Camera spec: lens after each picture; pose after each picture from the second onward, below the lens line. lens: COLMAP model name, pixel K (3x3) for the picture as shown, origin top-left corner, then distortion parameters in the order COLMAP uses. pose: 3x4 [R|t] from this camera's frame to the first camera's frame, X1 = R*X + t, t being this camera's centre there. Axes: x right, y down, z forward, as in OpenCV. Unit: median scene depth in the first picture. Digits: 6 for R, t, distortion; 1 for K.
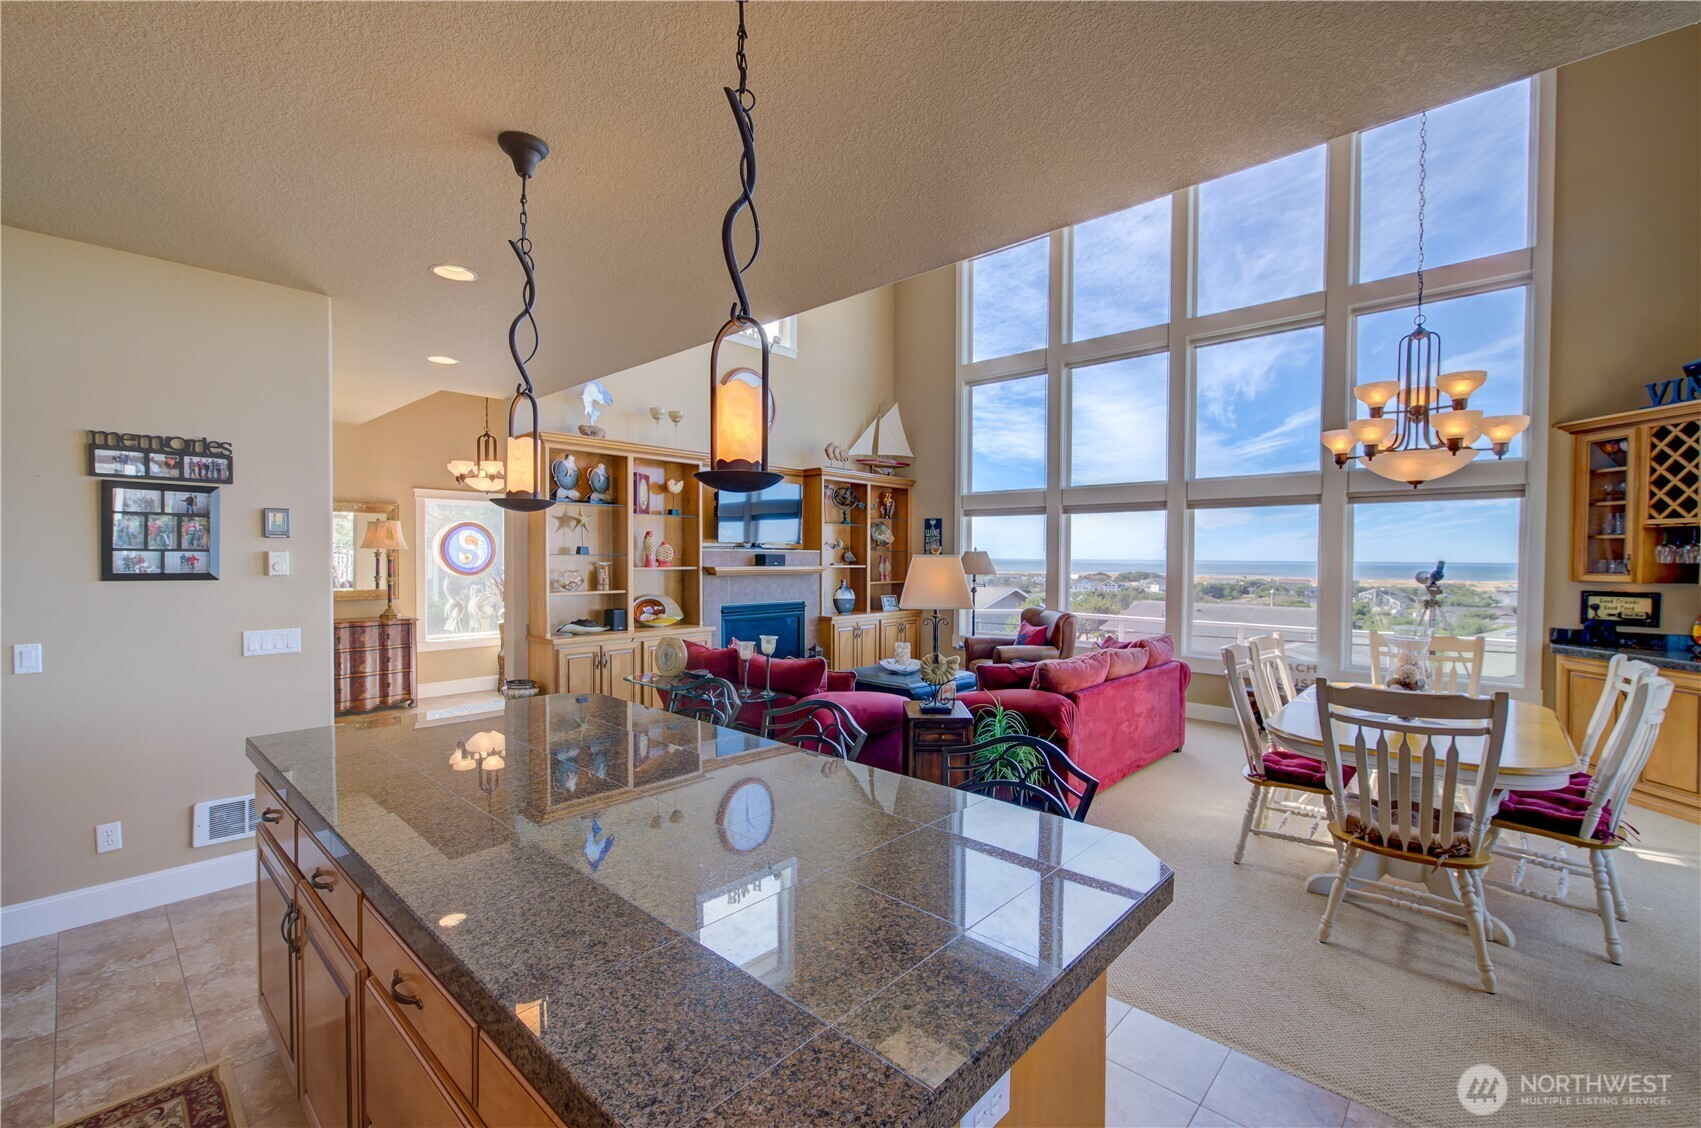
lens RADIAL K [[721.4, 0, 859.3], [0, 721.4, 568.1], [0, 0, 1]] dist [-0.000803, 0.000400]
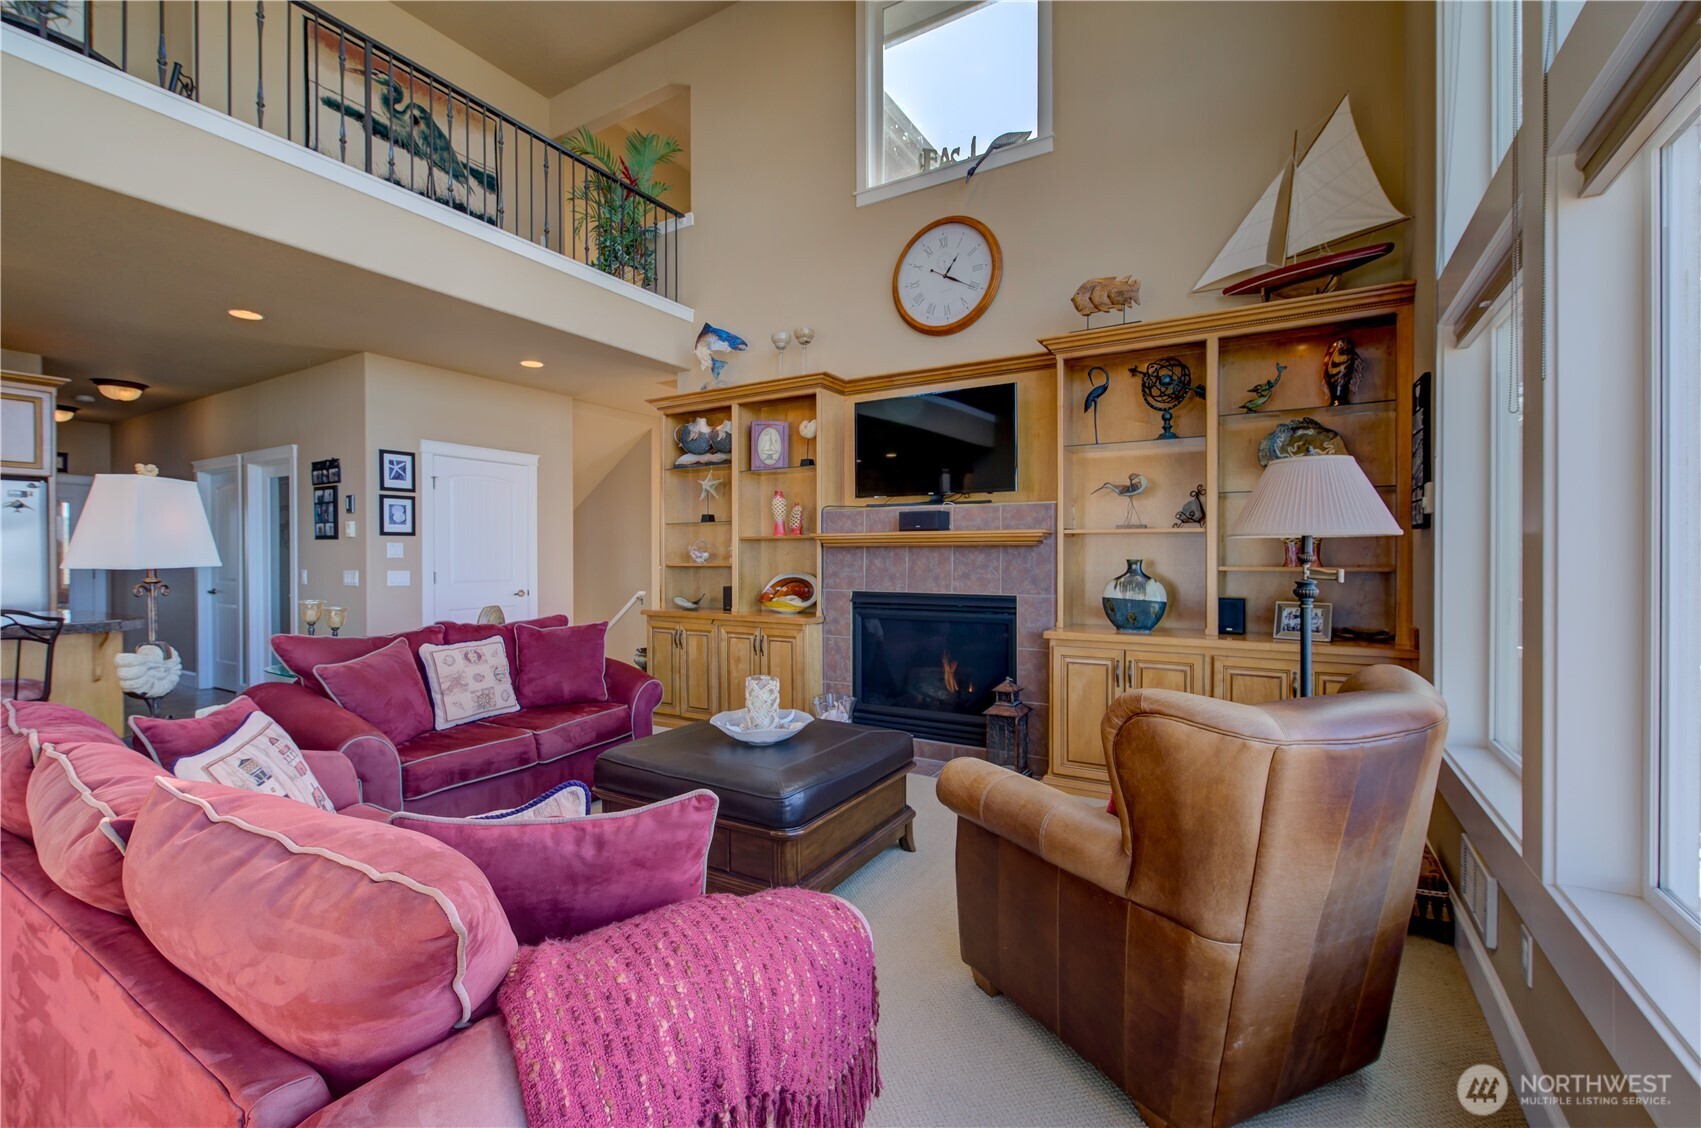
lens RADIAL K [[718.0, 0, 858.4], [0, 718.0, 564.6], [0, 0, 1]] dist [-0.001213, -0.000584]
pose [[0.202424, 0.003716, -0.979291, 0.486040], [-0.015389, 0.999881, 0.000613, 0.026595], [0.979177, 0.014946, 0.202457, 0.888522]]
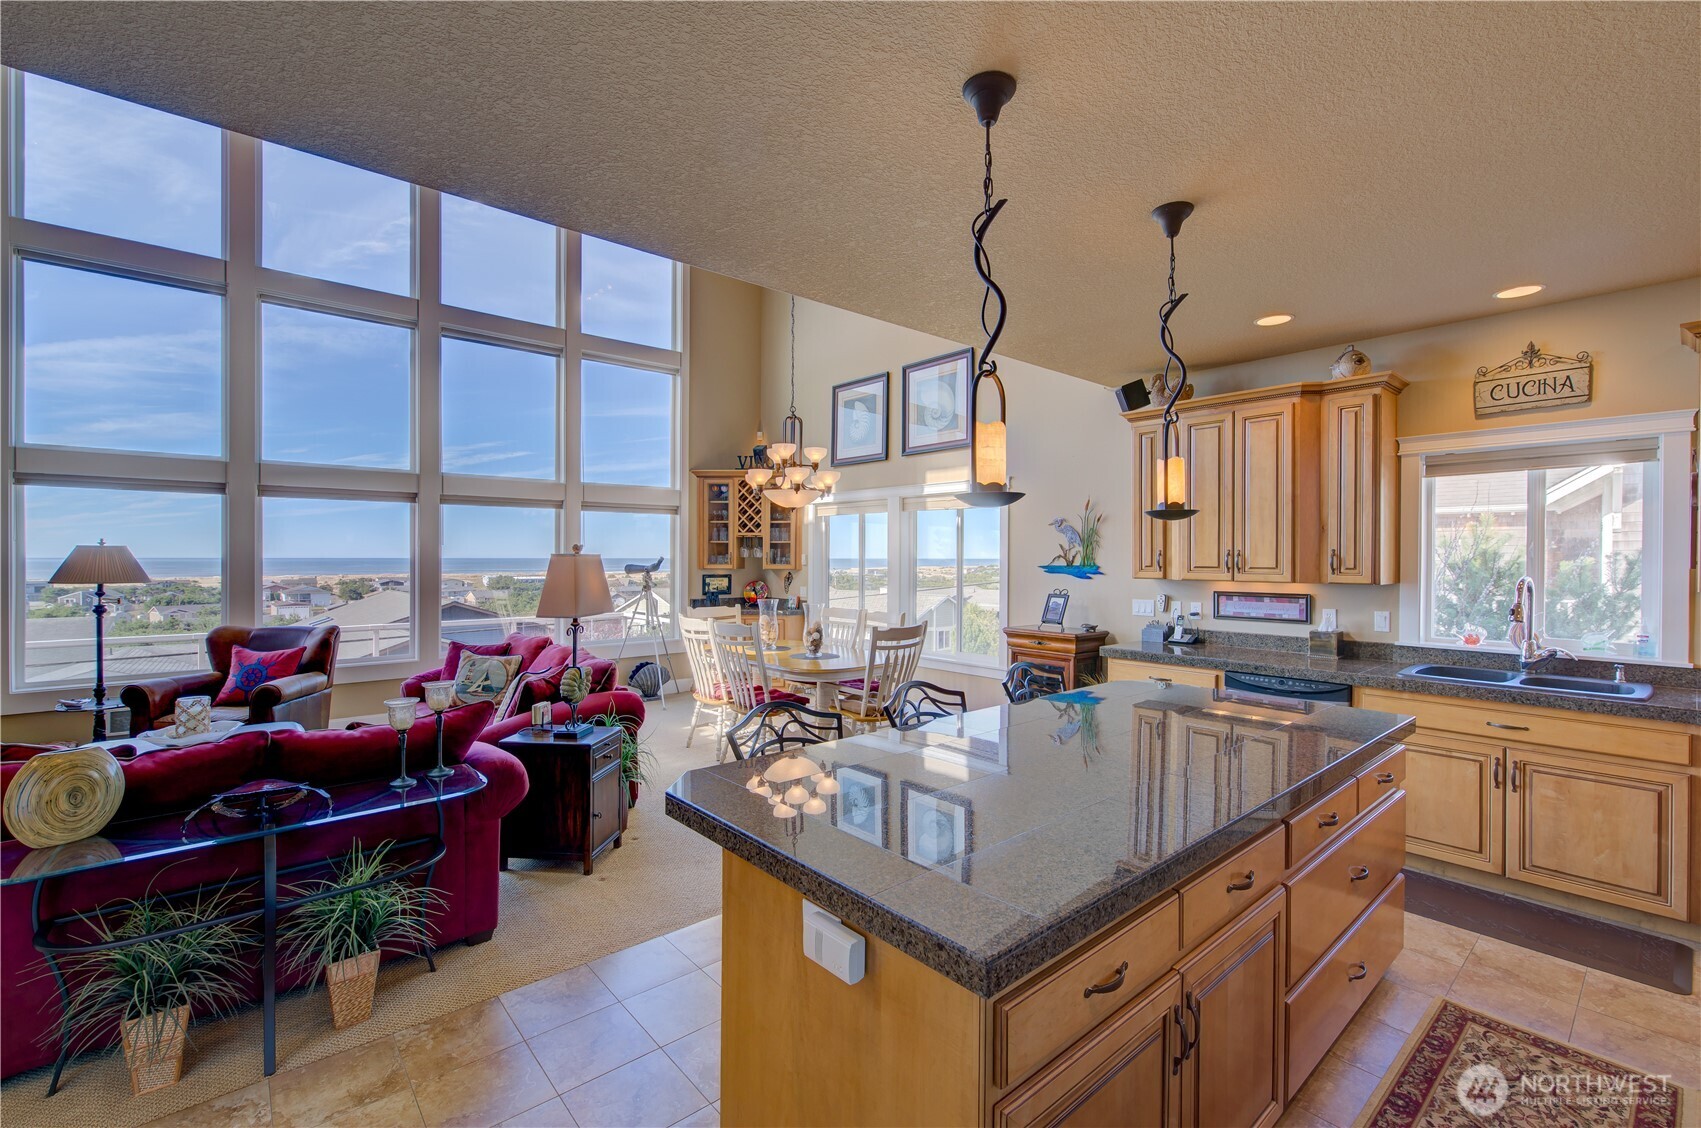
lens RADIAL K [[733.1, 0, 856.5], [0, 733.1, 556.4], [0, 0, 1]] dist [-0.001912, -0.000331]
pose [[0.122466, -0.005773, 0.992456, -0.439741], [0.014980, 0.999880, 0.003968, -0.008231], [-0.992360, 0.014381, 0.122538, 0.342218]]
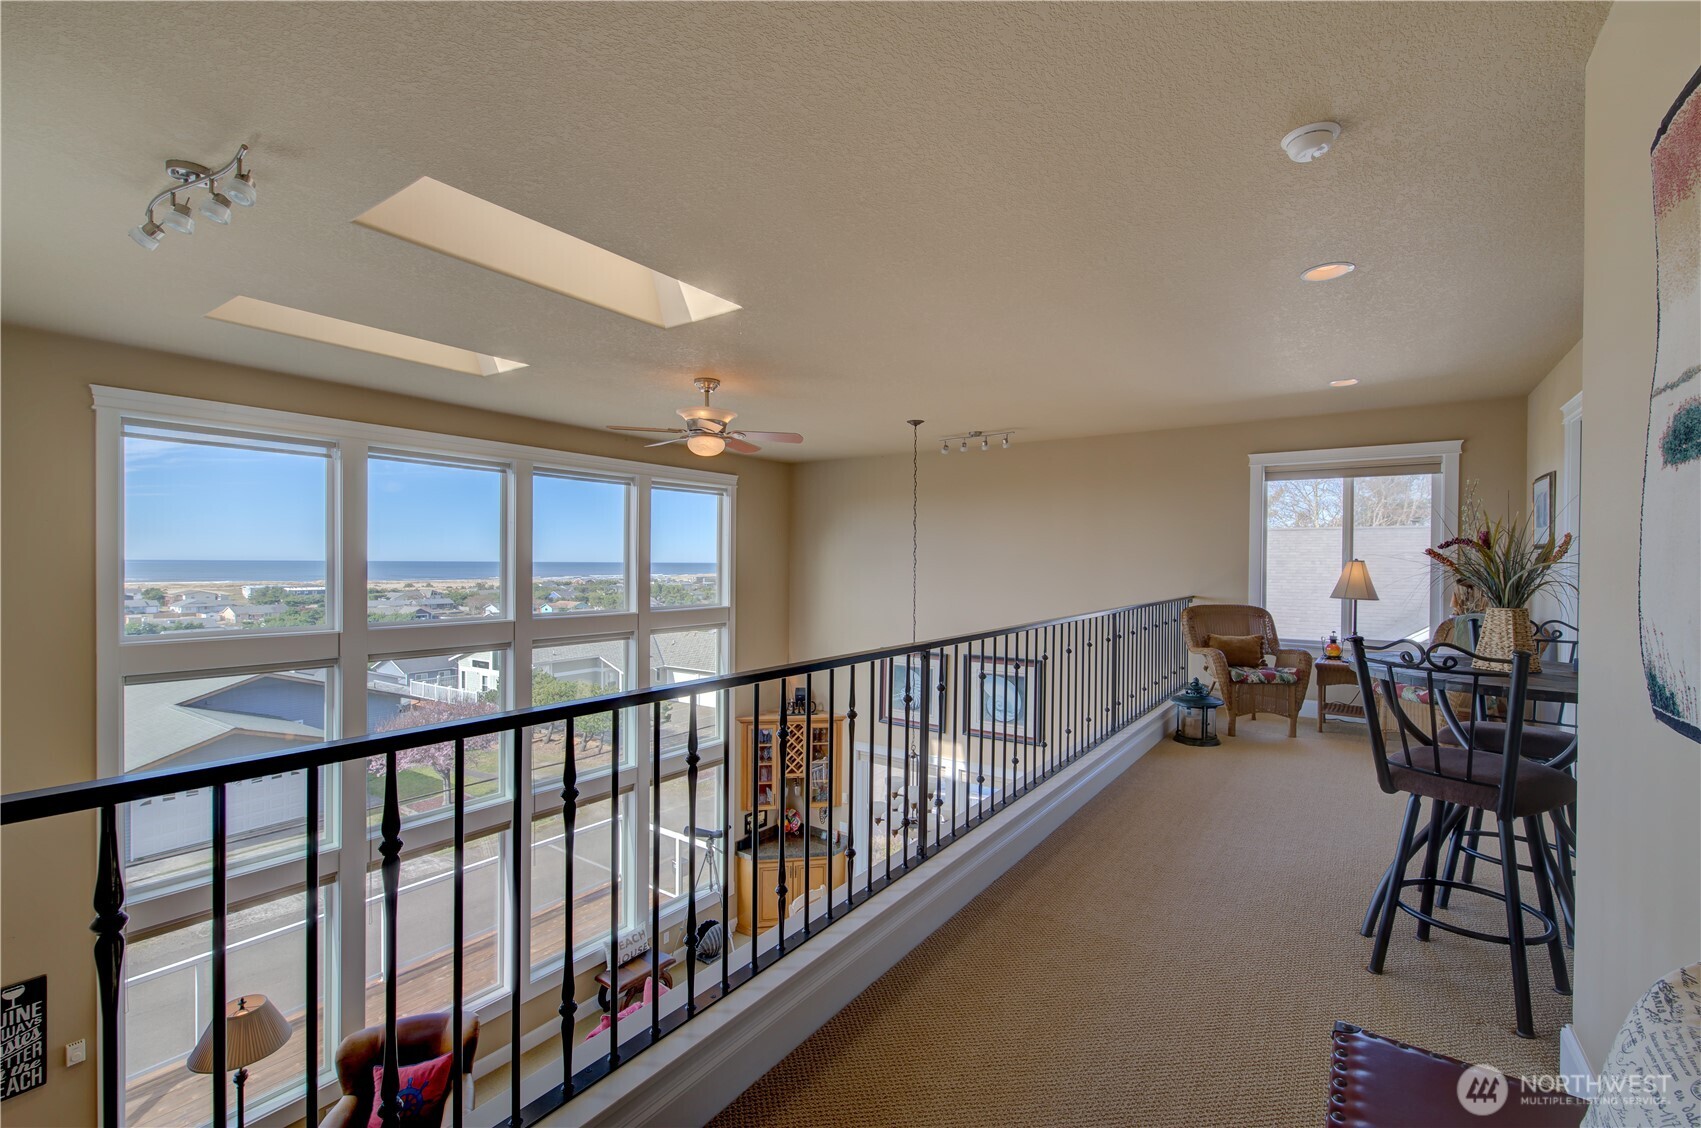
lens RADIAL K [[718.0, 0, 858.4], [0, 718.0, 564.6], [0, 0, 1]] dist [-0.001213, -0.000584]
pose [[-0.118714, -0.011379, 0.992863, -0.510672], [0.009158, 0.999879, 0.012555, -0.426563], [-0.992886, 0.010583, -0.118596, 0.697731]]
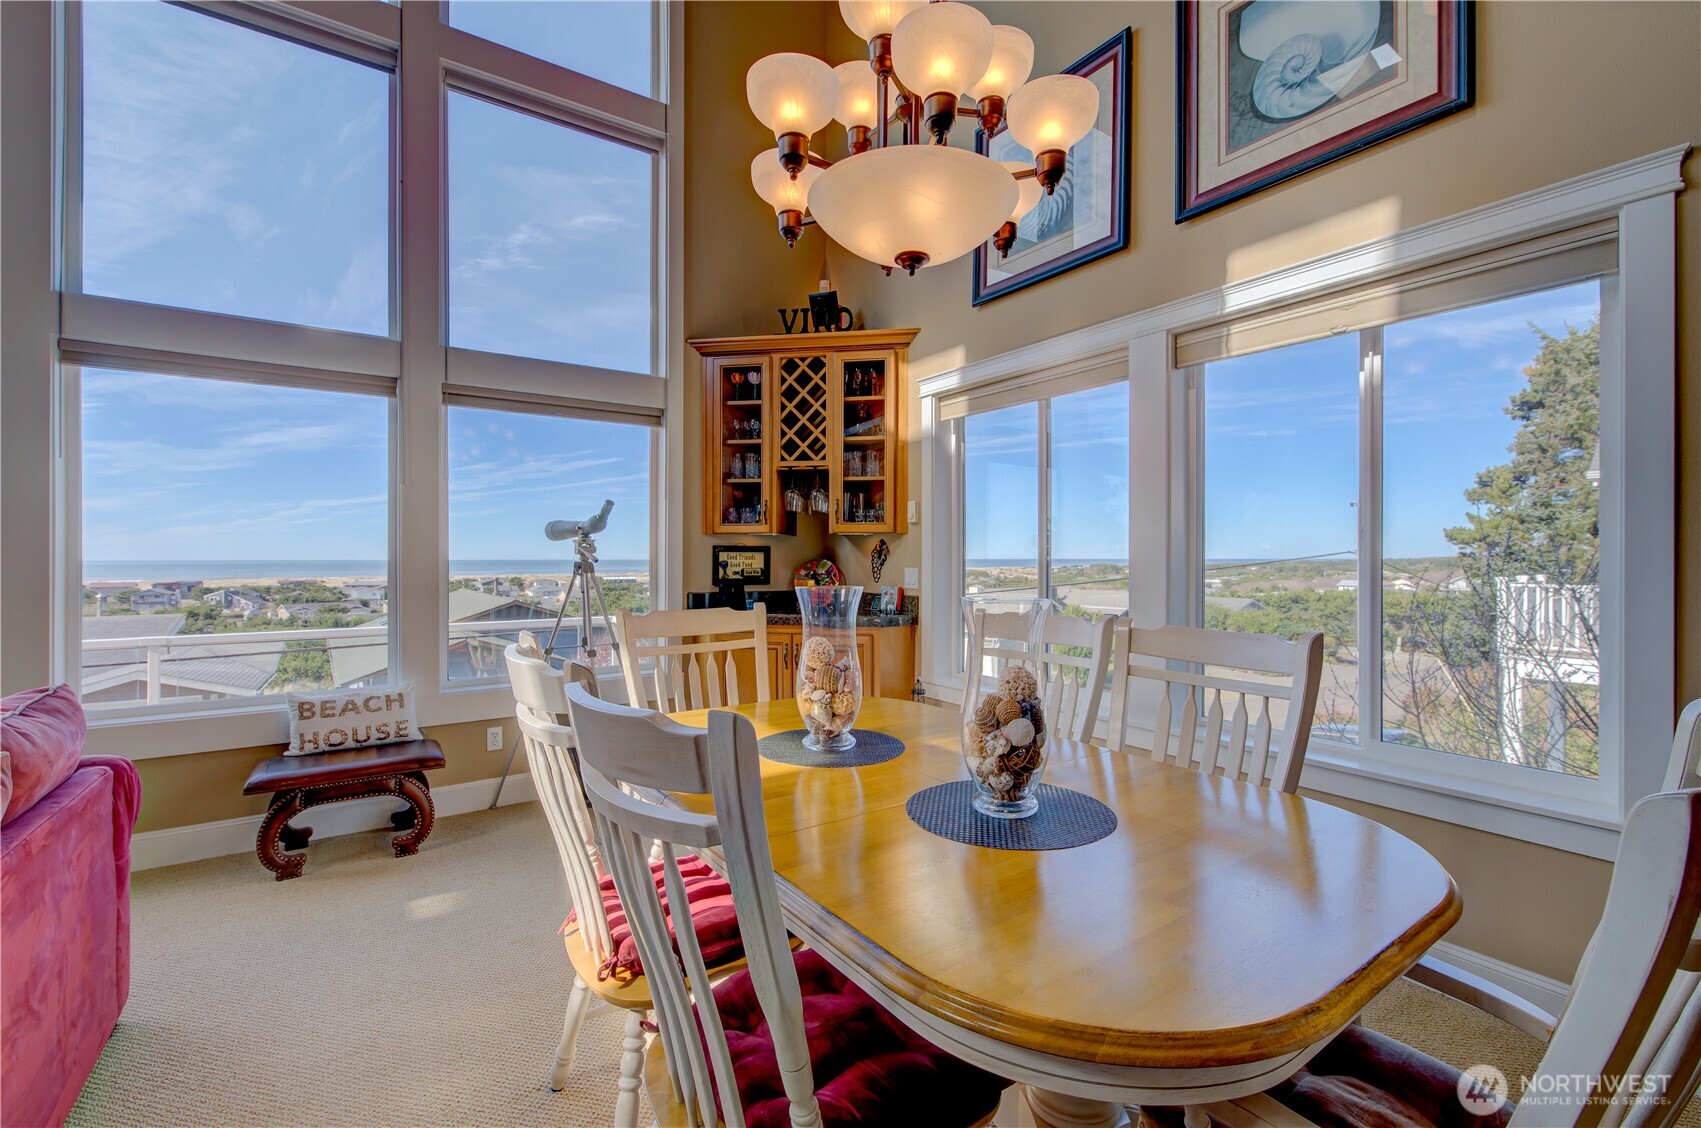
lens RADIAL K [[730.2, 0, 856.5], [0, 730.2, 550.4], [0, 0, 1]] dist [-0.002175, 0.000266]
pose [[0.229315, 0.002624, 0.973349, 0.166791], [0.018514, 0.999804, -0.007058, 0.034377], [-0.973176, 0.019639, 0.229221, 0.485657]]
